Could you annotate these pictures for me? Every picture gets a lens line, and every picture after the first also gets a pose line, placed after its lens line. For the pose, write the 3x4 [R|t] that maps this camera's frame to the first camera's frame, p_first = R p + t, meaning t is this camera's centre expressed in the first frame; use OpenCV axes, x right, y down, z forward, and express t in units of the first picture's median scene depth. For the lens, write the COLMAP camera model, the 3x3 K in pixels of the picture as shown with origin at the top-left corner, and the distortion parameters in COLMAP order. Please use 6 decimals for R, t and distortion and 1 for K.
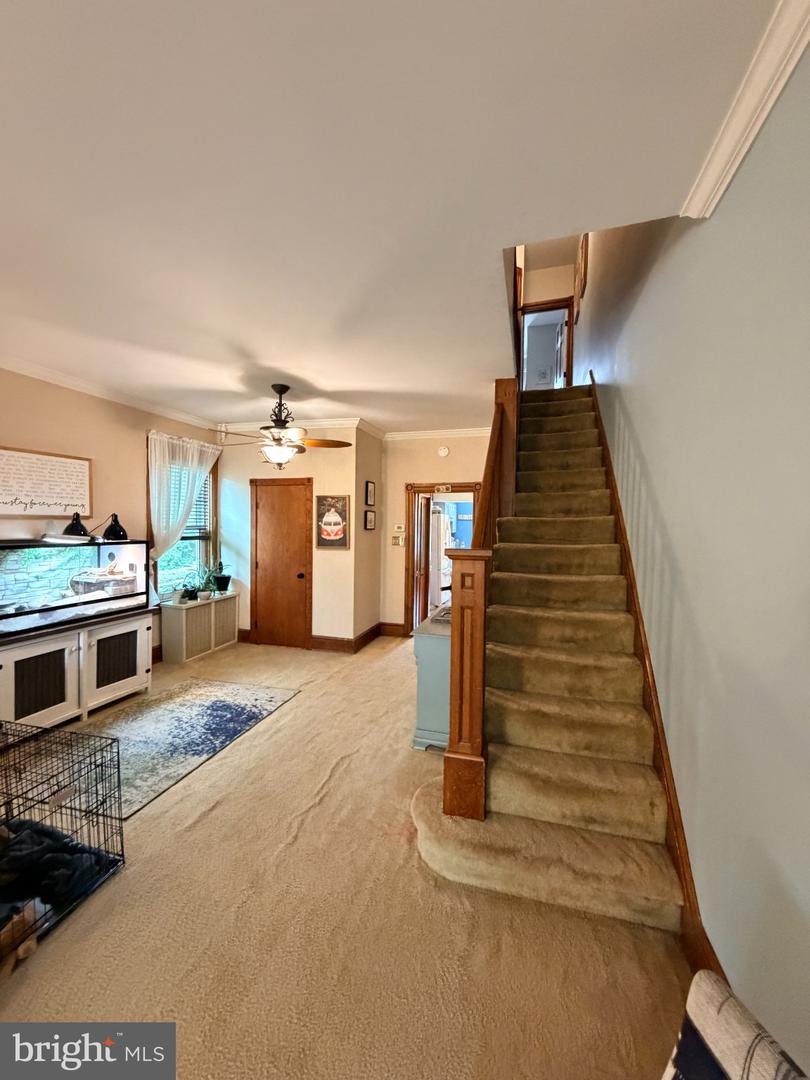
lens RADIAL K [[430.0, 0, 405.0], [0, 430.0, 540.0], [0, 0, 1]] dist [0.001100, 0.000463]
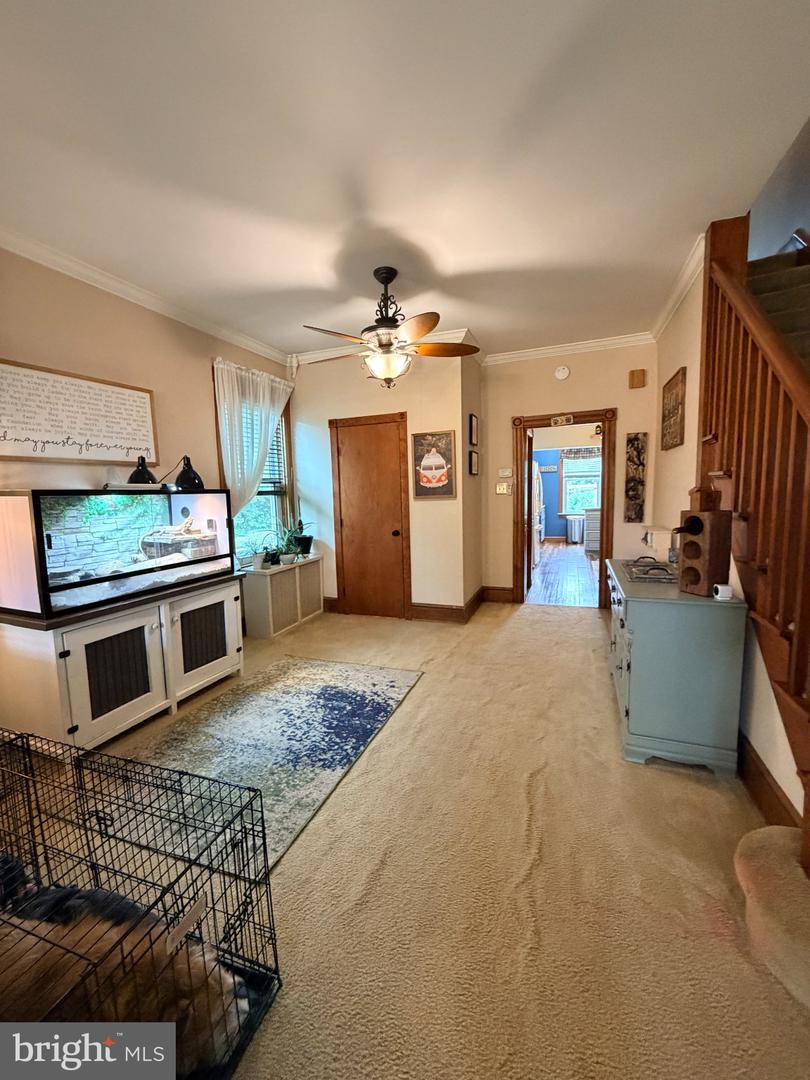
lens RADIAL K [[430.0, 0, 405.0], [0, 430.0, 540.0], [0, 0, 1]] dist [0.001100, 0.000463]
pose [[0.995202, -0.032070, -0.092441, -0.201224], [0.039052, 0.996438, 0.074738, 0.047475], [0.089715, -0.077990, 0.992909, 0.232719]]
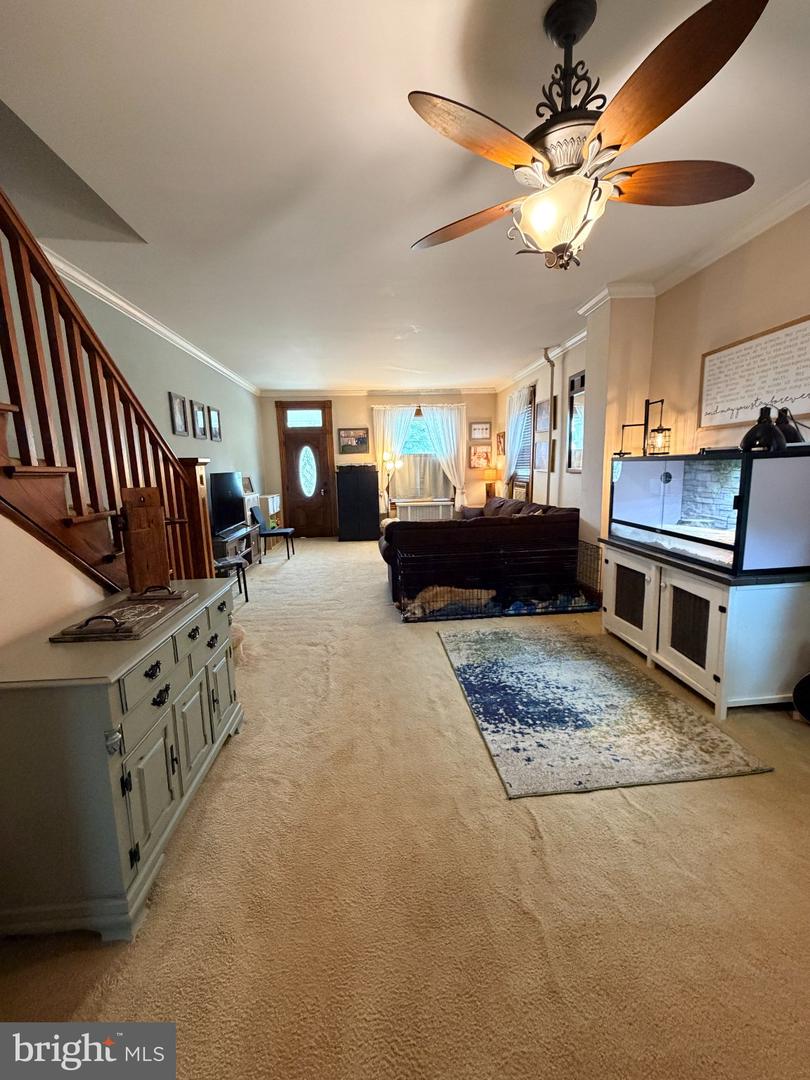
lens RADIAL K [[430.0, 0, 405.0], [0, 430.0, 540.0], [0, 0, 1]] dist [0.001100, 0.000463]
pose [[-0.936733, 0.068481, -0.343281, -0.007624], [-0.001047, 0.980124, 0.198381, 0.001027], [0.350044, 0.186189, -0.918043, 1.354190]]
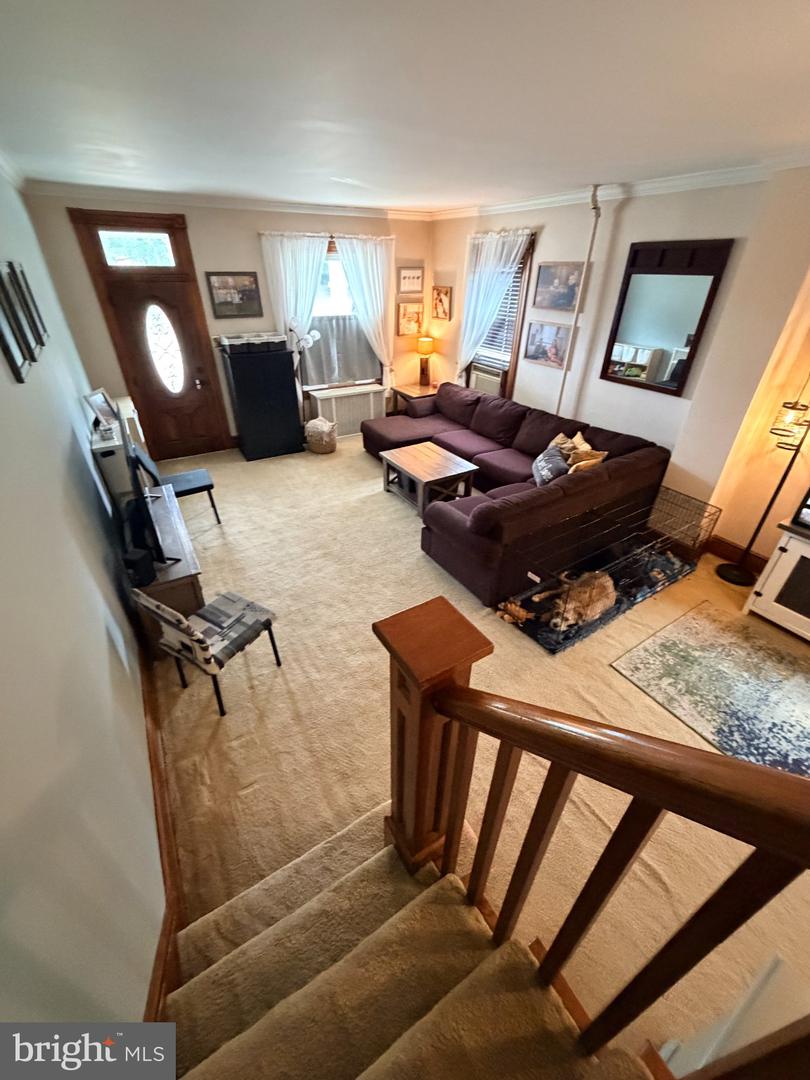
lens RADIAL K [[430.0, 0, 405.0], [0, 430.0, 540.0], [0, 0, 1]] dist [0.001100, 0.000463]
pose [[-0.679628, 0.378527, -0.628349, 0.237981], [-0.045255, 0.833312, 0.550948, -0.185674], [0.732160, 0.402875, -0.549212, 0.635449]]
